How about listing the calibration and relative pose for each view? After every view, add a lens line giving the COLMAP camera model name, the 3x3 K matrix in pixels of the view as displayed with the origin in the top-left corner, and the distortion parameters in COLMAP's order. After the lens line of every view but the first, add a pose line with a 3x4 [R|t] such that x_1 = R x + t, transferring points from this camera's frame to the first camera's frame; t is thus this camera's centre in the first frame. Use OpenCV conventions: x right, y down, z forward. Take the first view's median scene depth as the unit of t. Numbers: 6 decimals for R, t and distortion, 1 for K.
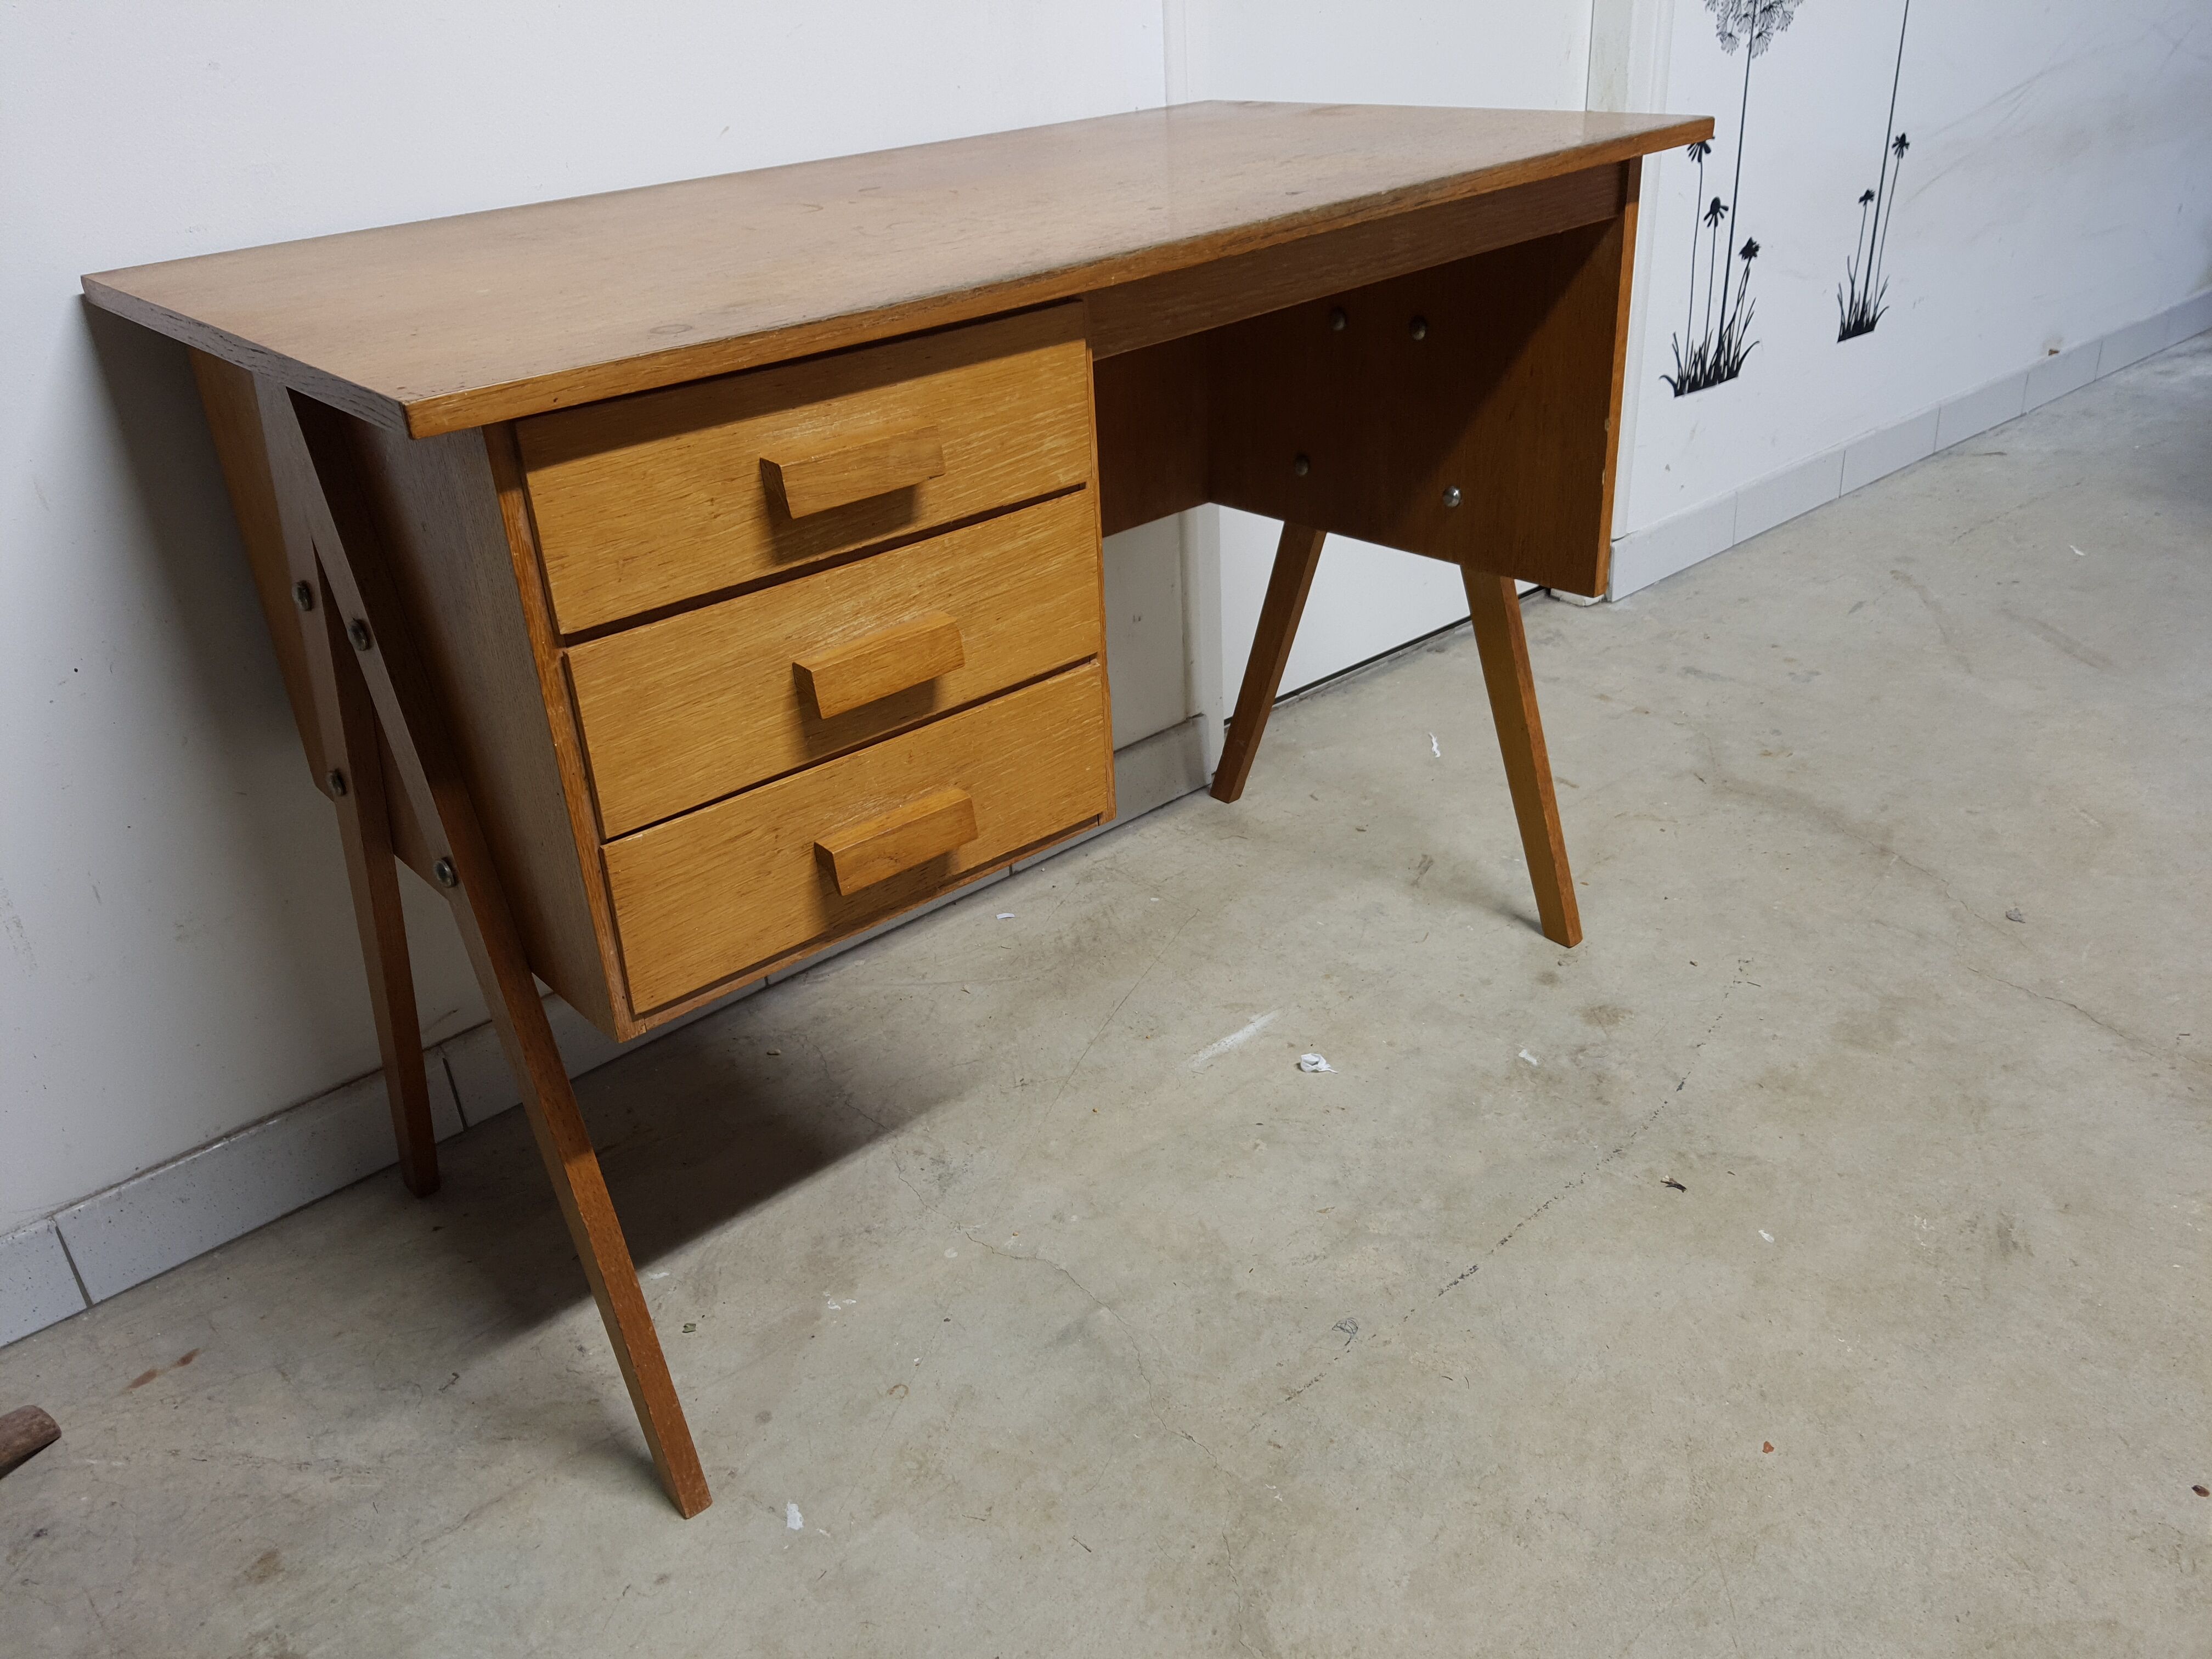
lens RADIAL K [[1747.3, 0, 1054.9], [0, 1747.3, 796.9], [0, 0, 1]] dist [0.045093, -0.082790]
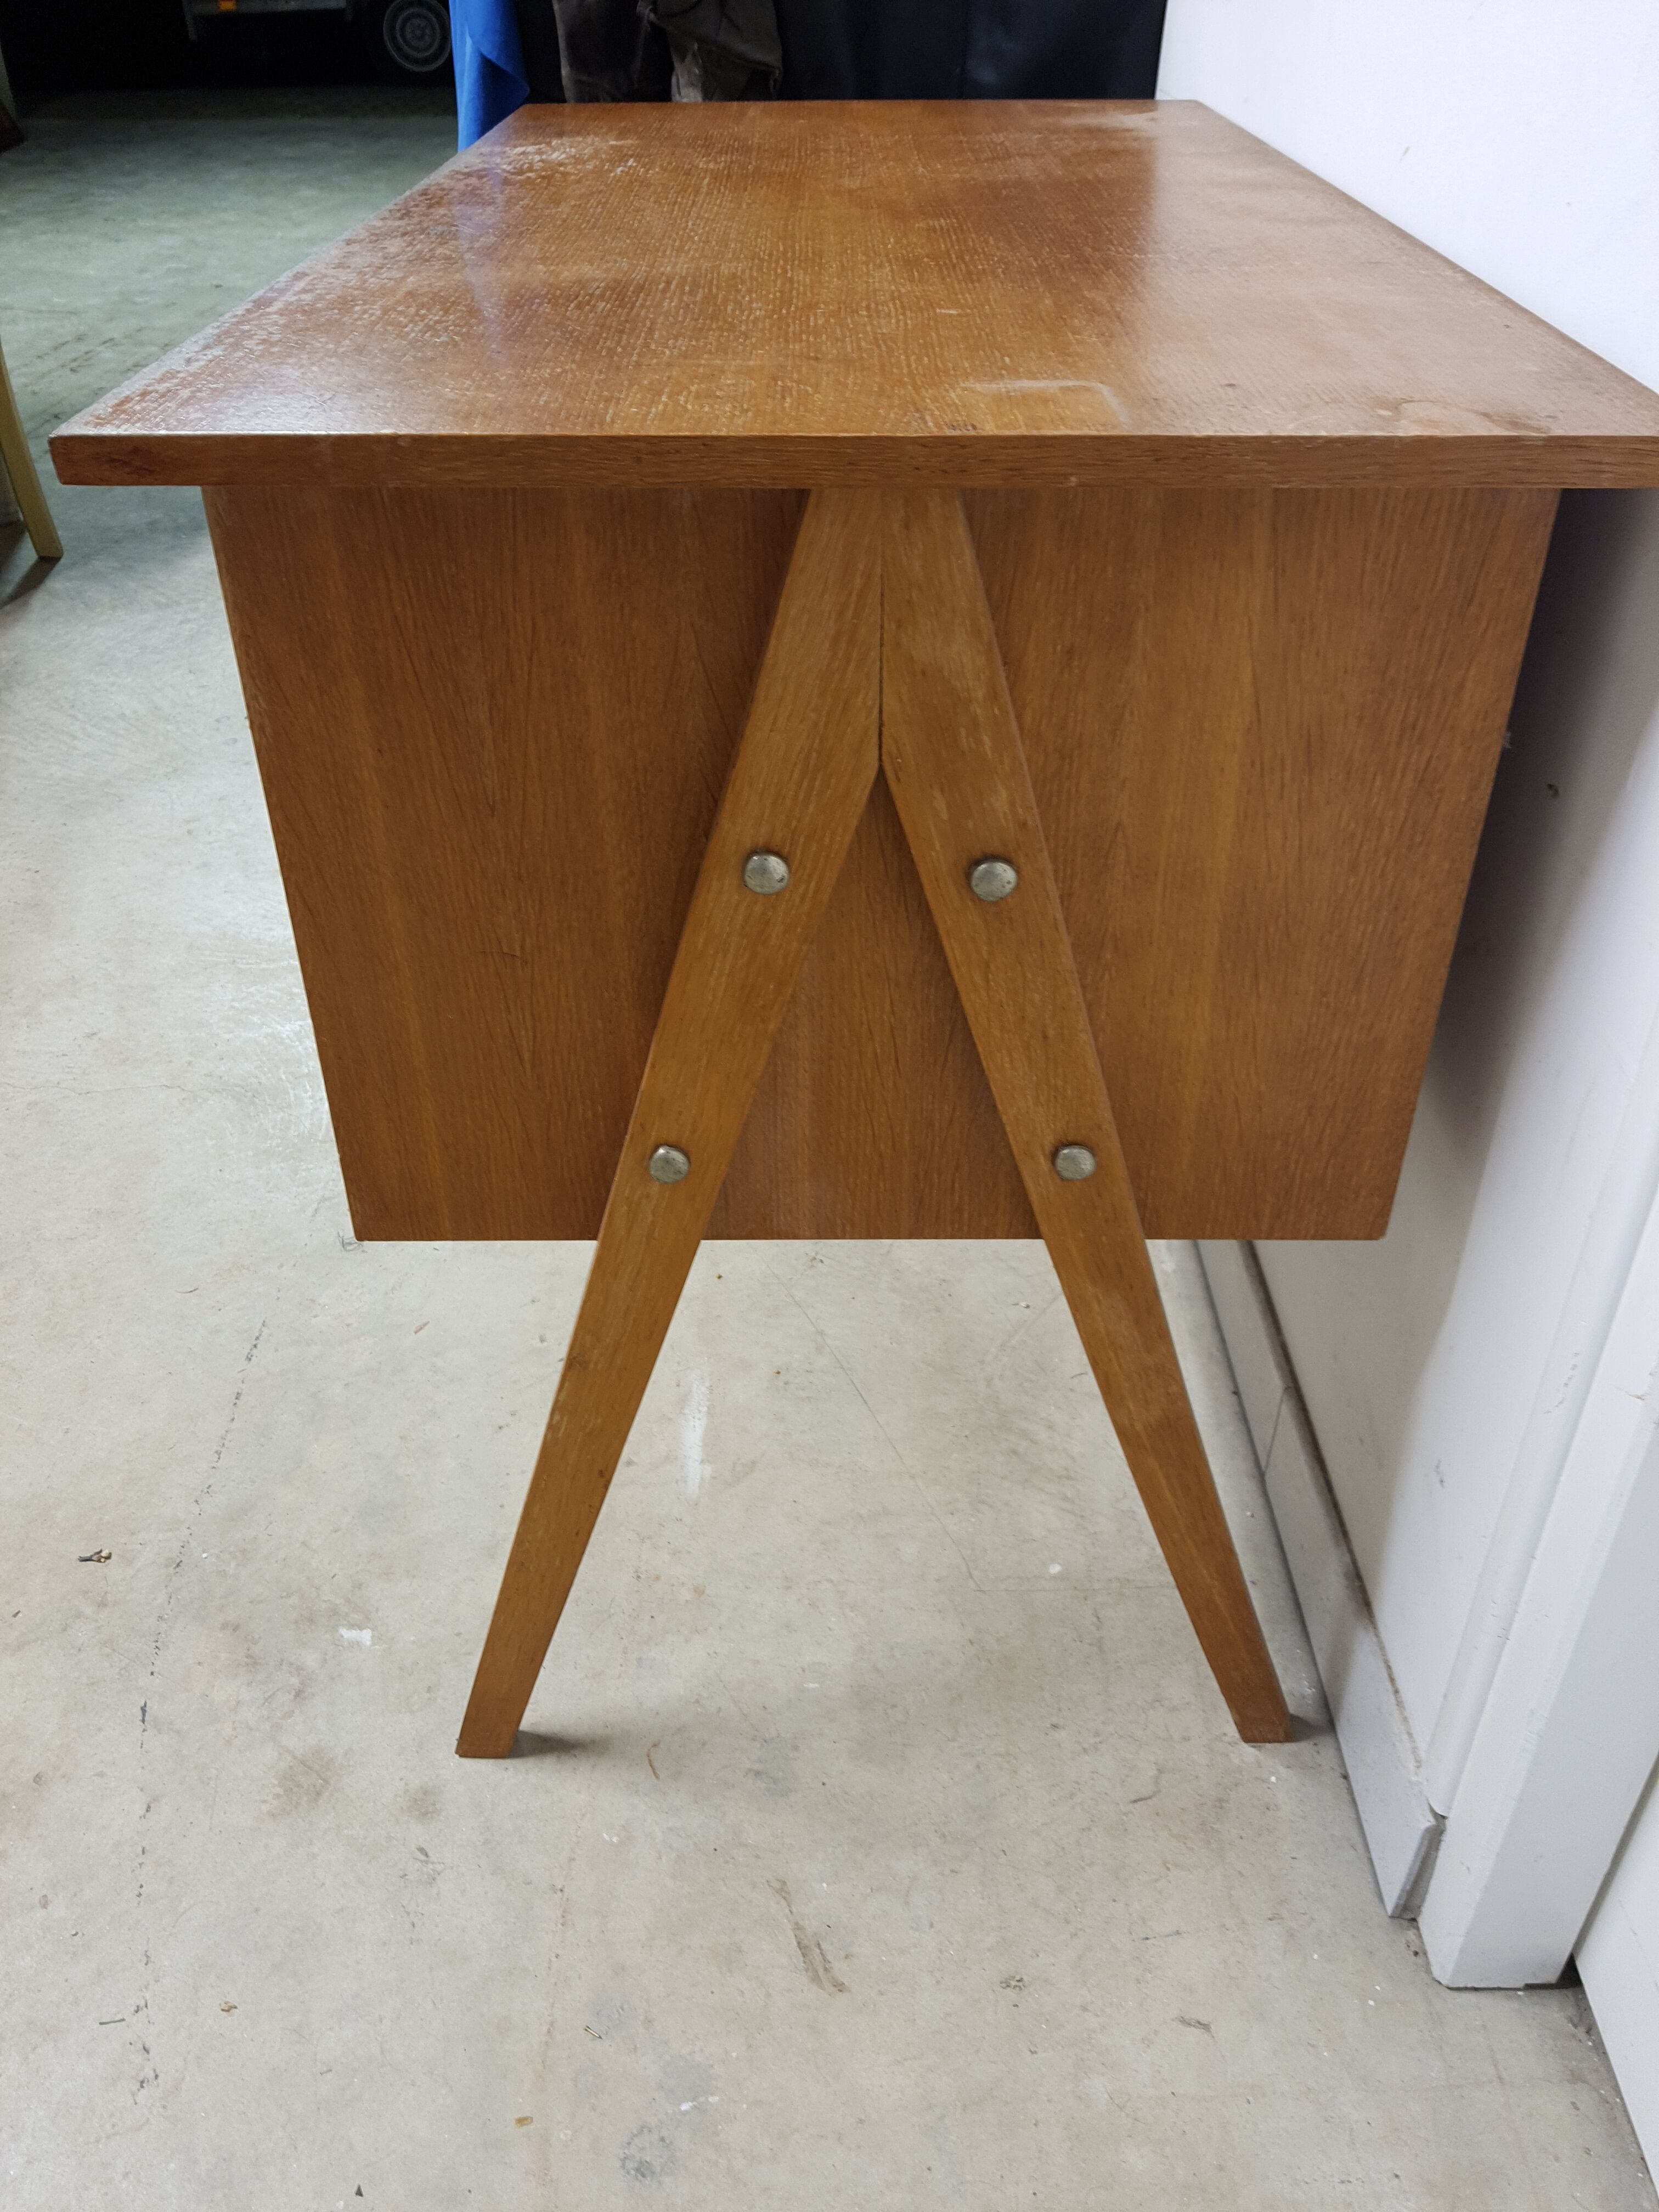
lens RADIAL K [[1747.3, 0, 861.1], [0, 1747.3, 1067.3], [0, 0, 1]] dist [0.045093, -0.082790]
pose [[-0.628608, 0.487168, -0.606234, 0.536138], [-0.316328, 0.551951, 0.771548, -0.683853], [0.710485, 0.676770, -0.192856, 1.311710]]
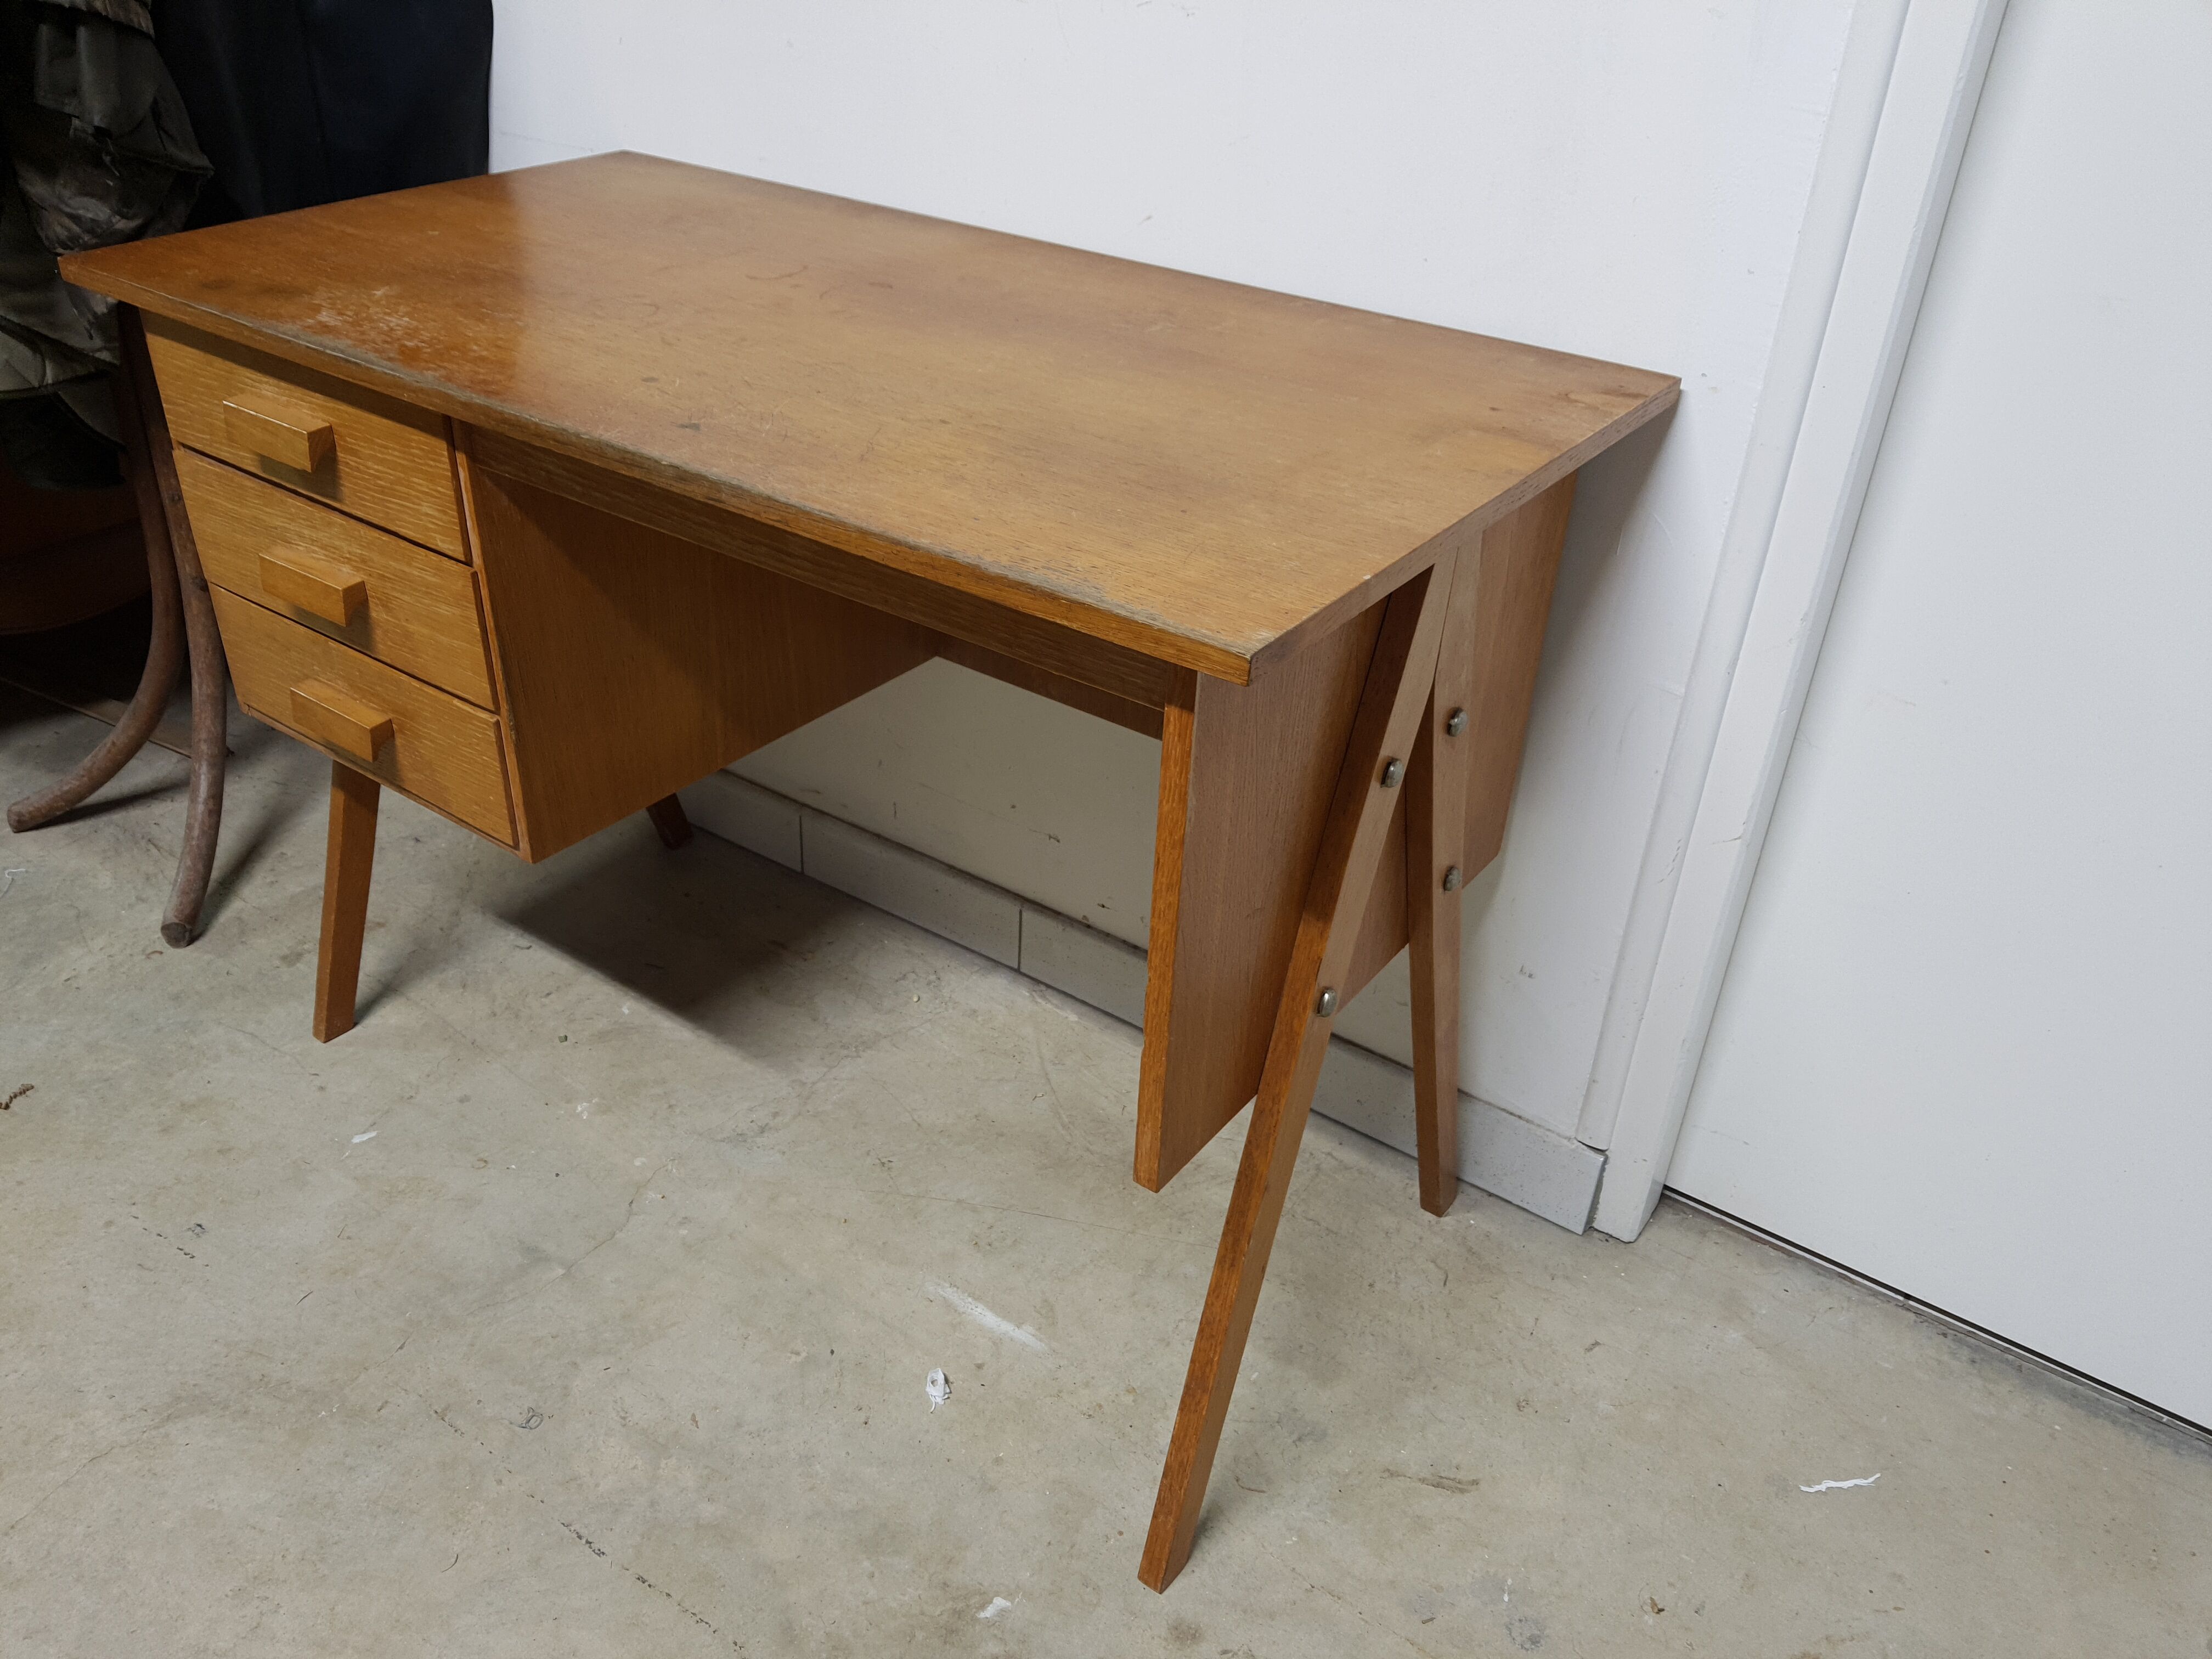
lens RADIAL K [[1733.9, 0, 1073.1], [0, 1733.9, 815.6], [0, 0, 1]] dist [0.029943, -0.057899]
pose [[0.243499, 0.567157, -0.786792, 0.804532], [-0.479410, 0.775563, 0.410693, -0.539253], [0.843134, 0.277193, 0.460749, 0.667586]]
